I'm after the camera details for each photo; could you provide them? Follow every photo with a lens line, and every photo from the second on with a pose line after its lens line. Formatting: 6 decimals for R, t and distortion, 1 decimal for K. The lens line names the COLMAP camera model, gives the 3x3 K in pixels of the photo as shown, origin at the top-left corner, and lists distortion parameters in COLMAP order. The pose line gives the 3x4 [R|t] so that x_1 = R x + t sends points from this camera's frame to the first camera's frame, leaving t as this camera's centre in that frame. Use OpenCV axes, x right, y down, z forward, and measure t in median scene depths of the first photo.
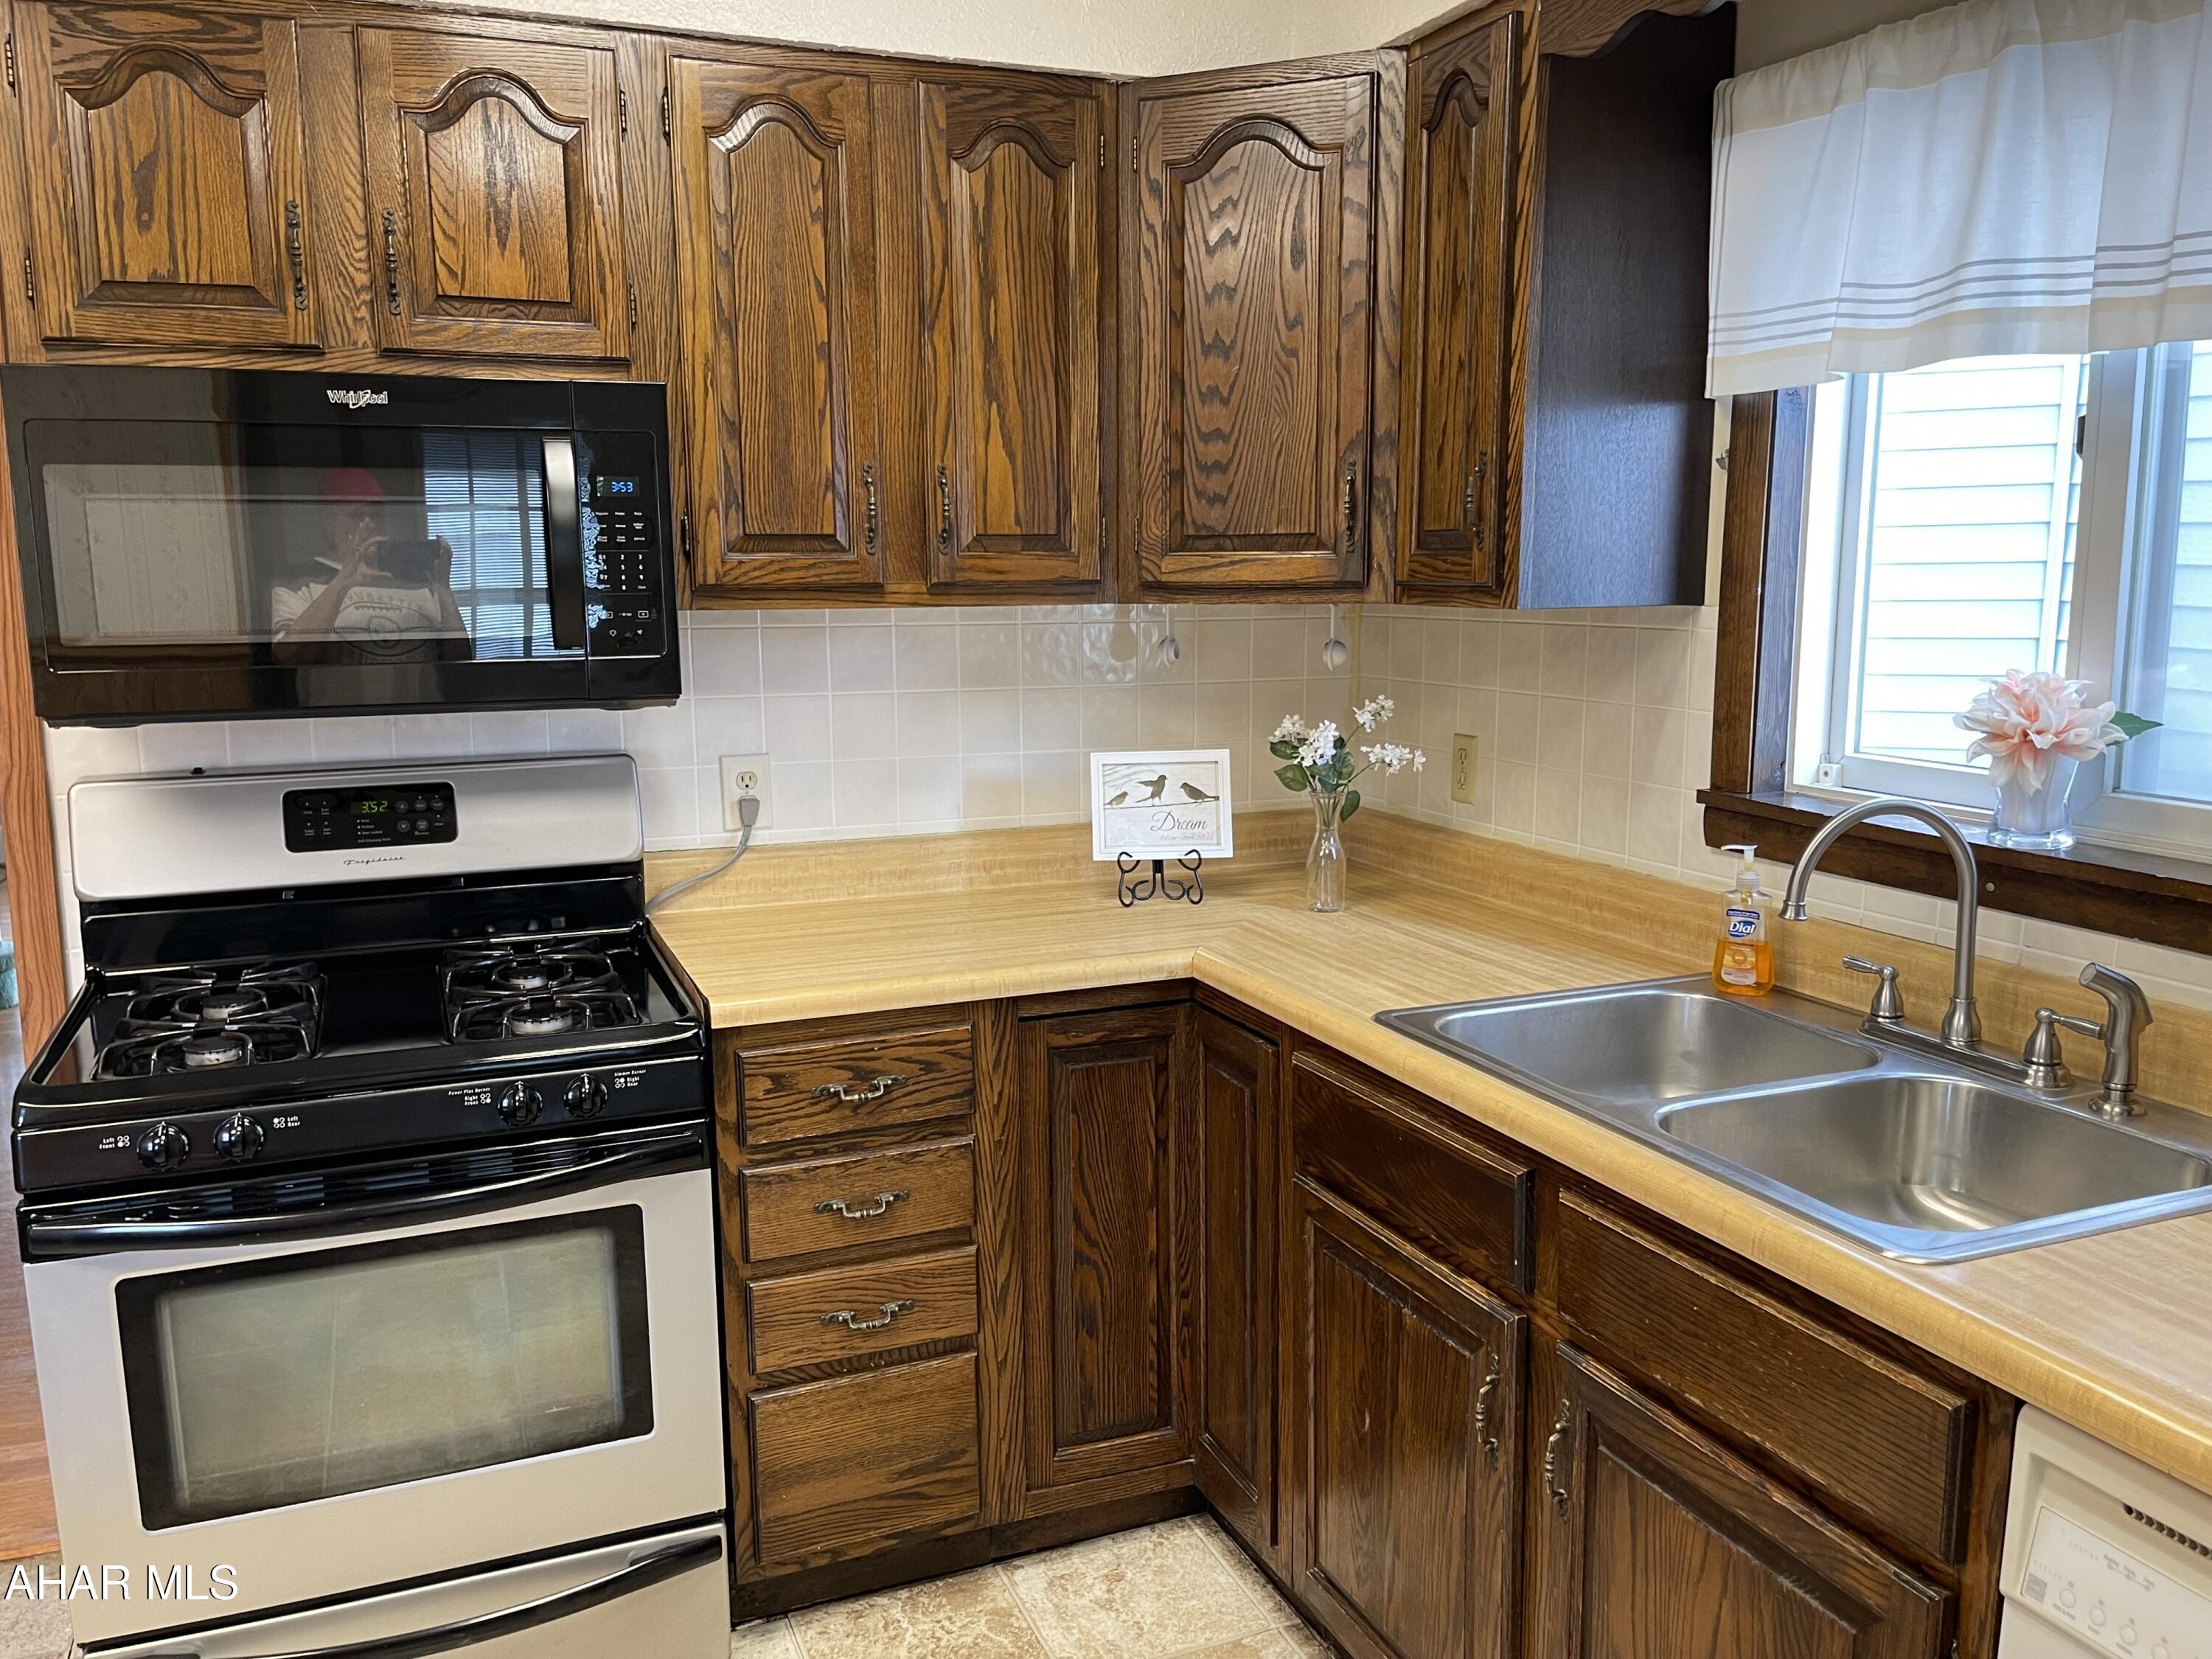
lens RADIAL K [[1745.4, 0, 1117.4], [0, 1745.4, 818.5], [0, 0, 1]] dist [0.005105, -0.033491]
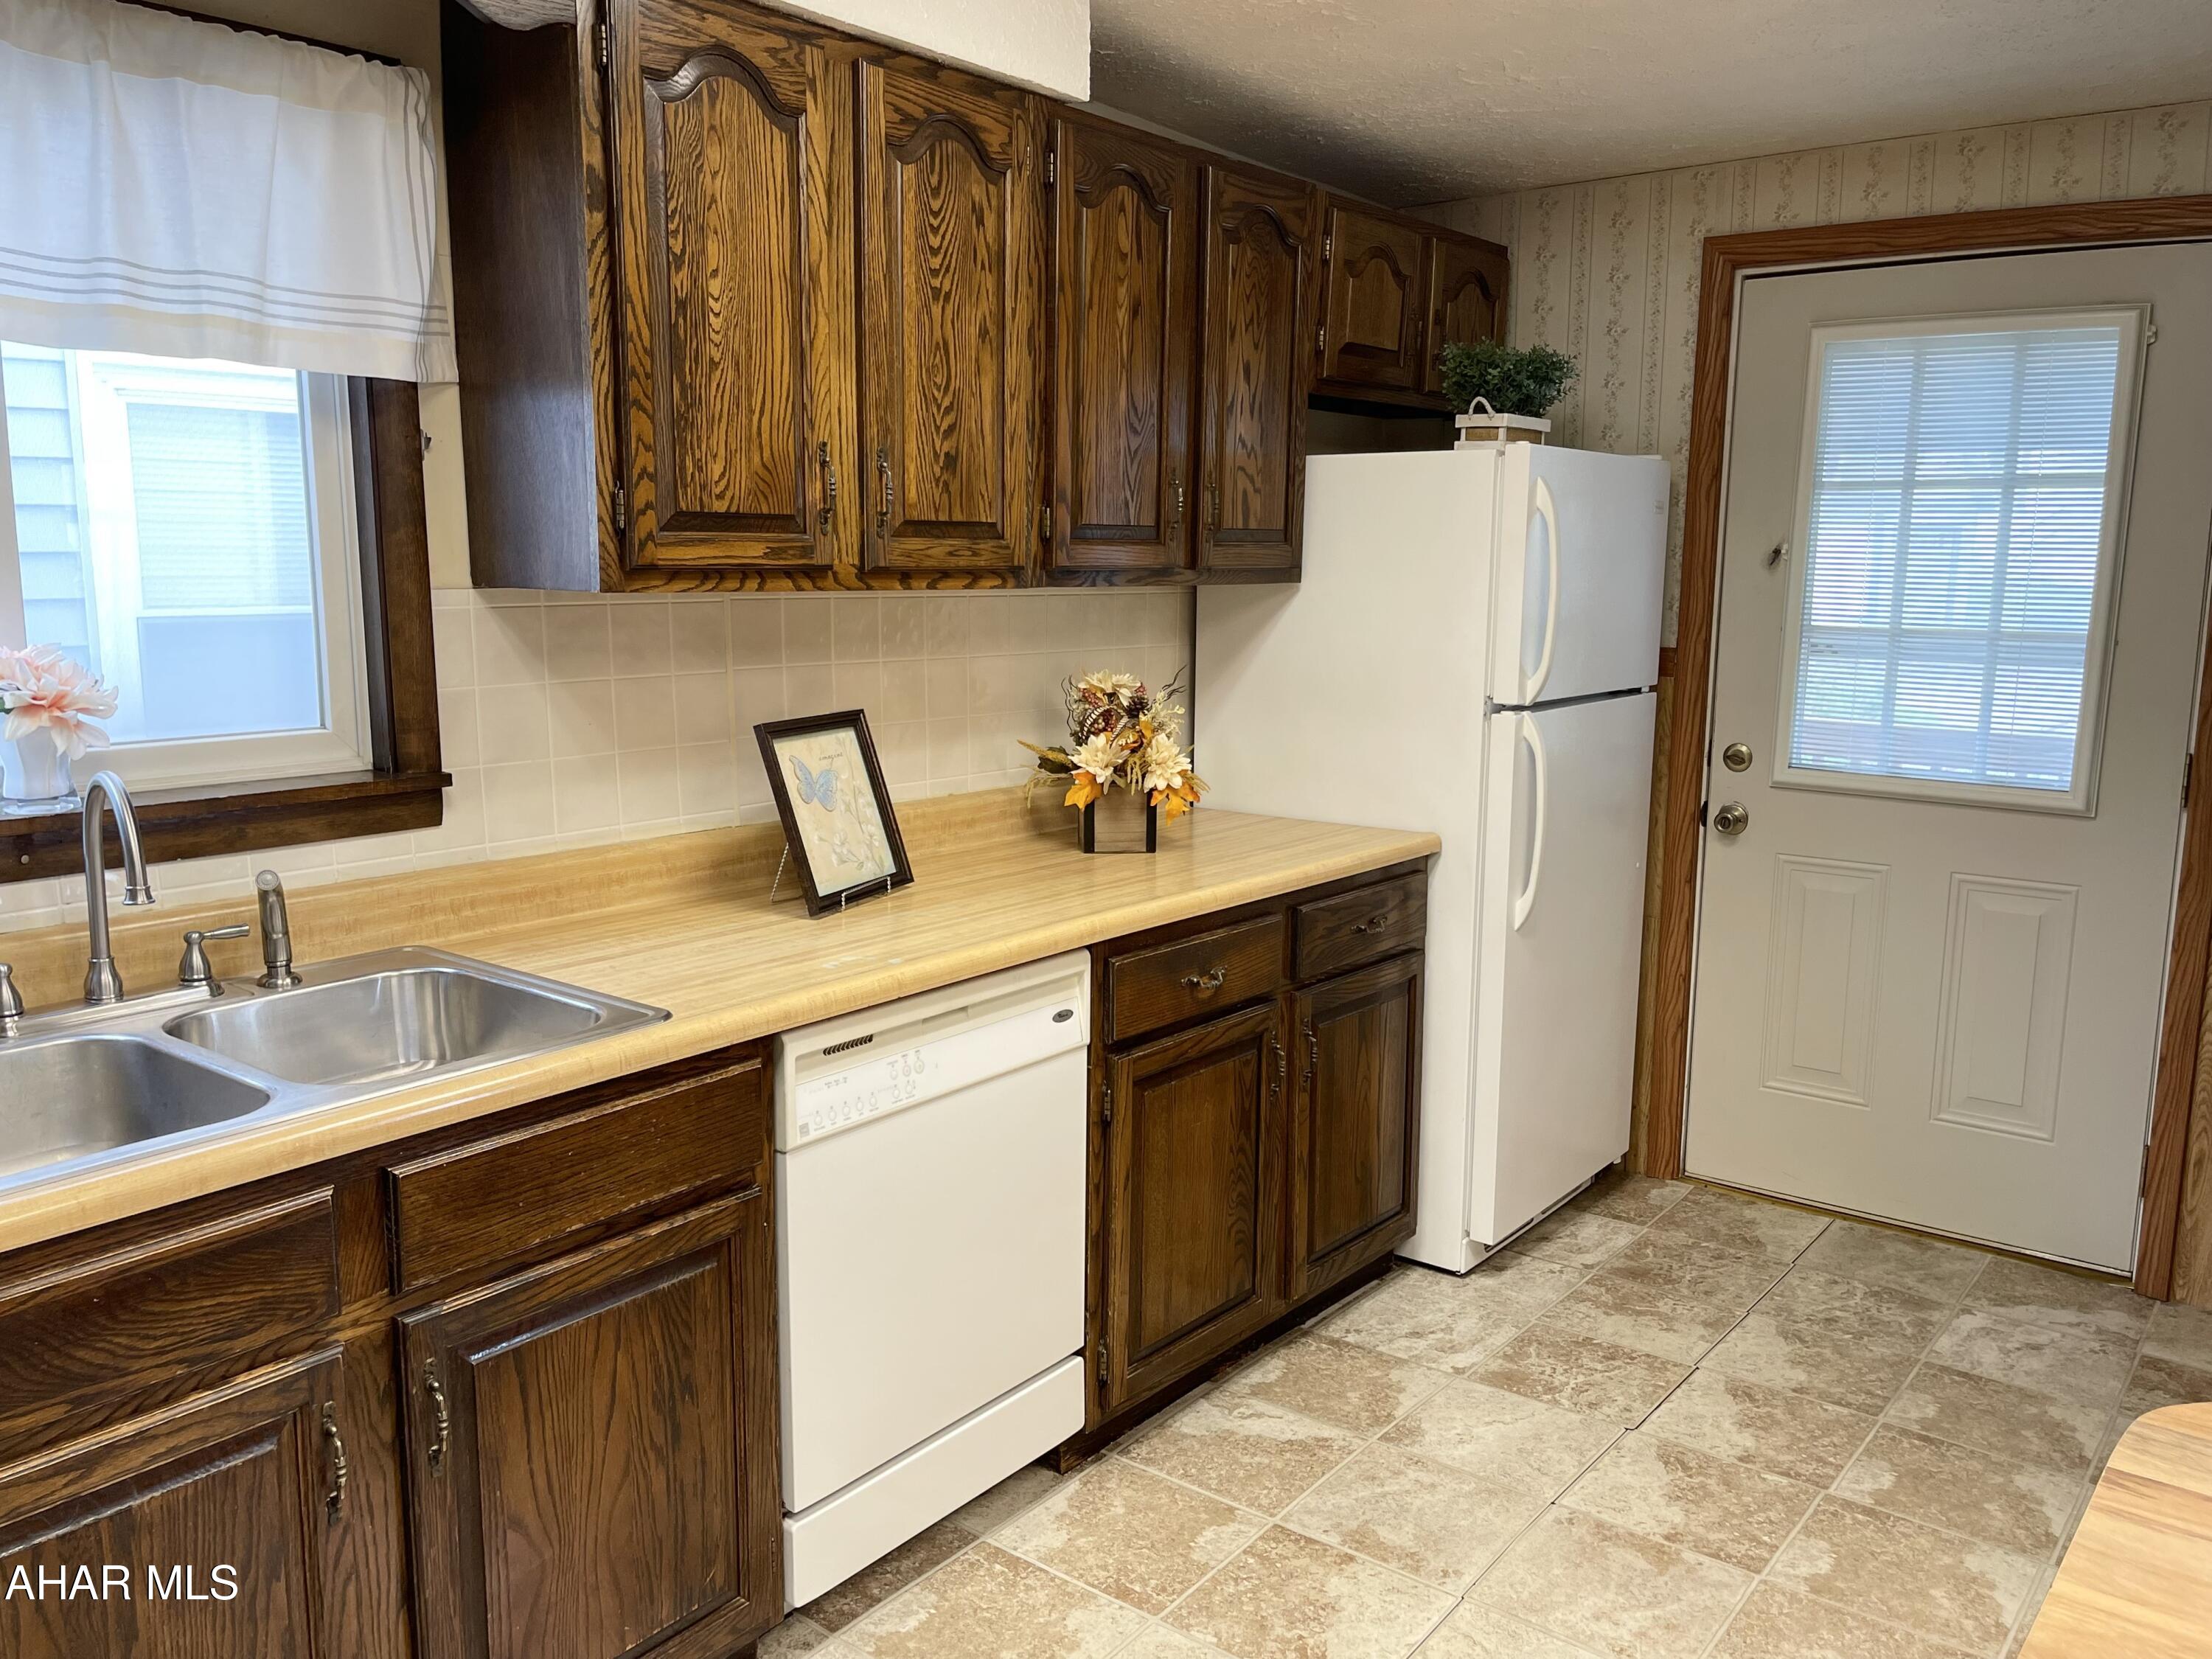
lens RADIAL K [[1745.4, 0, 1111.5], [0, 1745.4, 814.8], [0, 0, 1]] dist [0.005105, -0.033491]
pose [[-0.492329, -0.142708, 0.858631, -0.919855], [0.120092, 0.965896, 0.229396, -0.193887], [-0.862085, 0.216053, -0.458400, 1.246377]]
